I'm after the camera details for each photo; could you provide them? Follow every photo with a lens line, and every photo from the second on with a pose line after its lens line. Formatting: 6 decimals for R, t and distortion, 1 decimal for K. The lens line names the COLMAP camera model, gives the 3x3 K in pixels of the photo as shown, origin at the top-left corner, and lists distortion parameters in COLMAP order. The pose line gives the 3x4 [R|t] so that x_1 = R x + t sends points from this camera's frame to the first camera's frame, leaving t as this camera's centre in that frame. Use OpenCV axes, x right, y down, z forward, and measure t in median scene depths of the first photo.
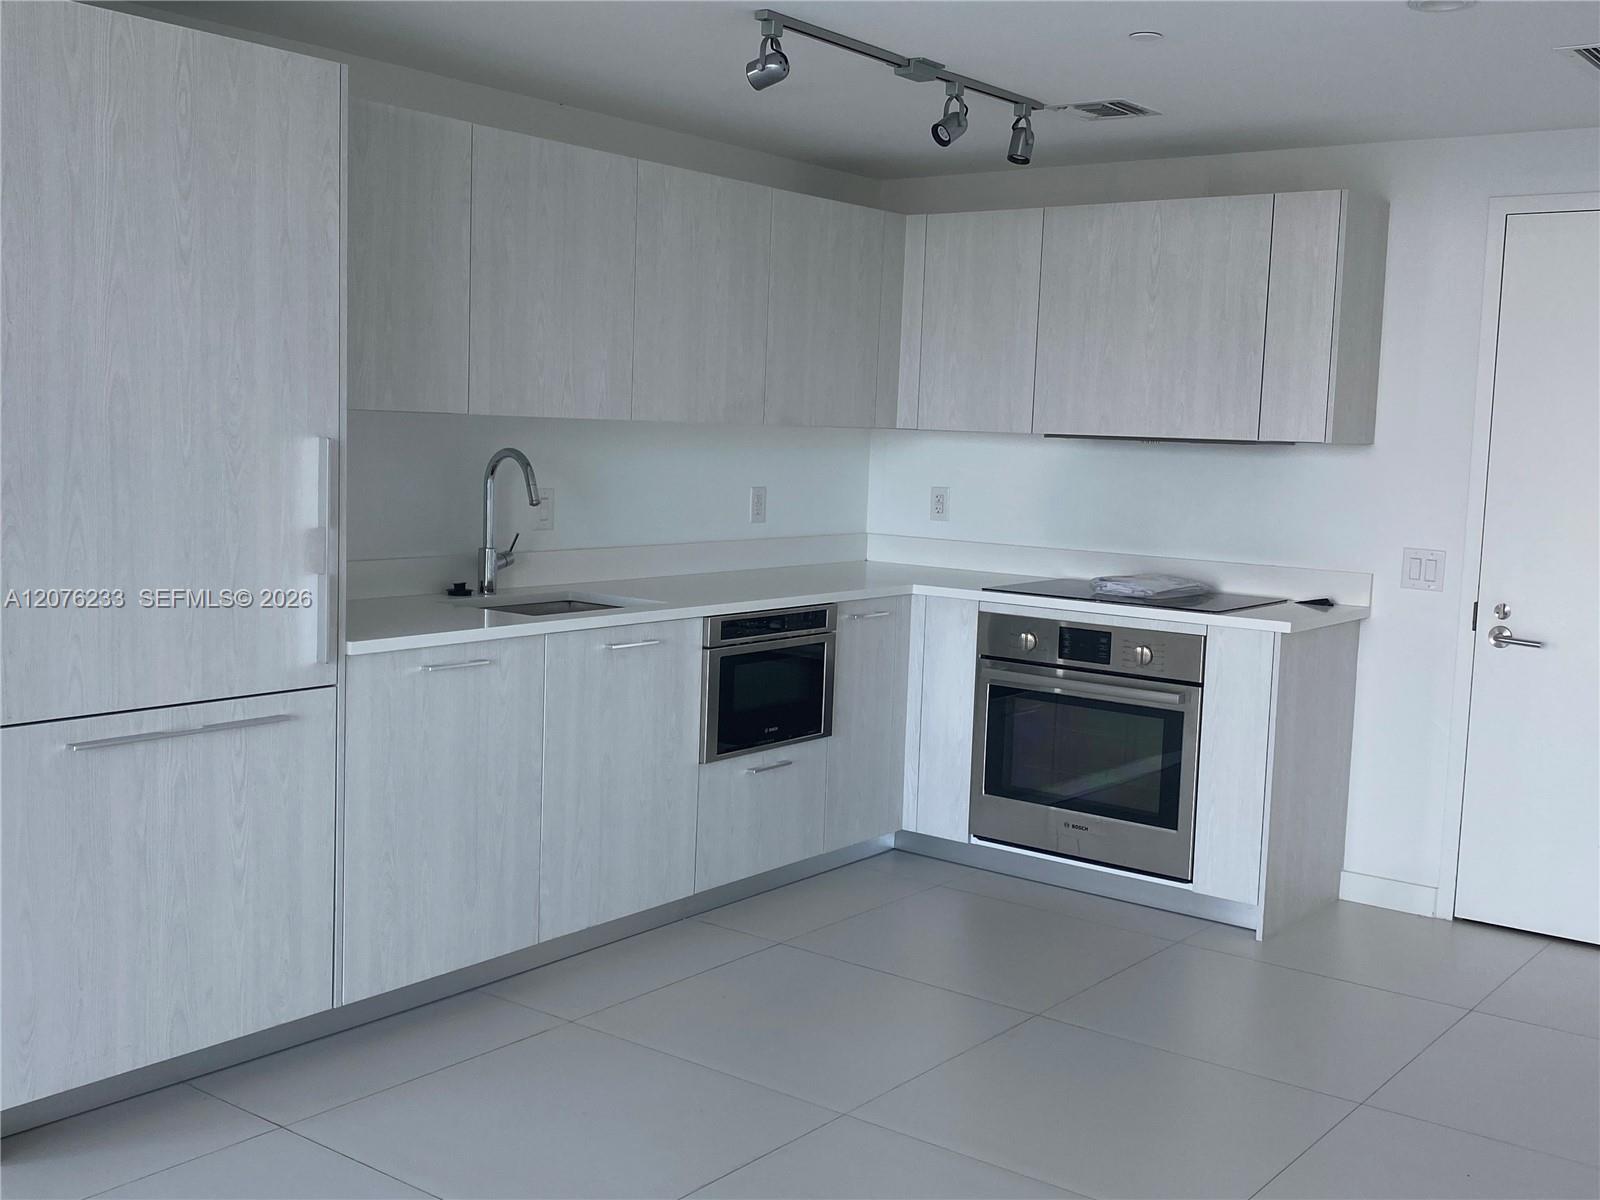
lens RADIAL K [[1698.1, 0, 800.0], [0, 1698.1, 600.0], [0, 0, 1]] dist [0.010865, 0.007796]
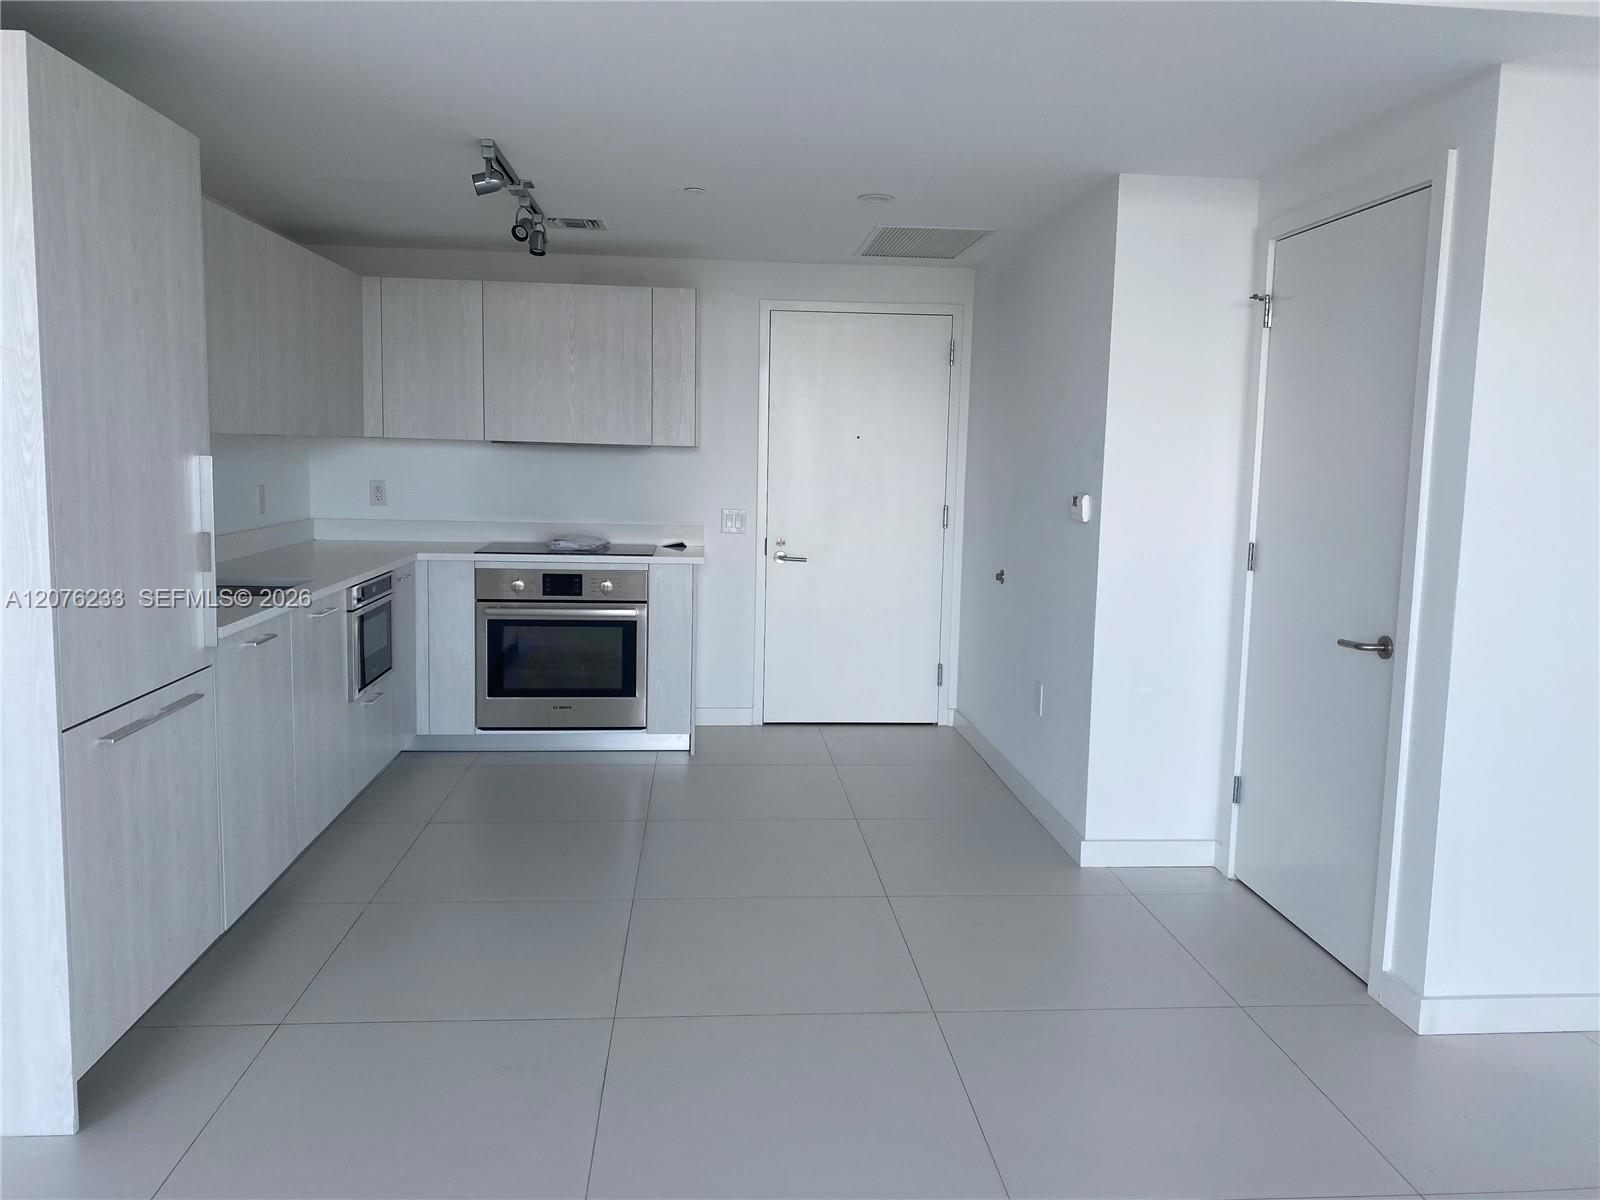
lens RADIAL K [[1252.8, 0, 800.0], [0, 1252.8, 600.0], [0, 0, 1]] dist [-0.037797, -0.001216]
pose [[0.711864, -0.096582, 0.695645, -0.437651], [0.070593, 0.995323, 0.065950, -0.017046], [-0.698761, 0.002160, 0.715352, 0.076262]]
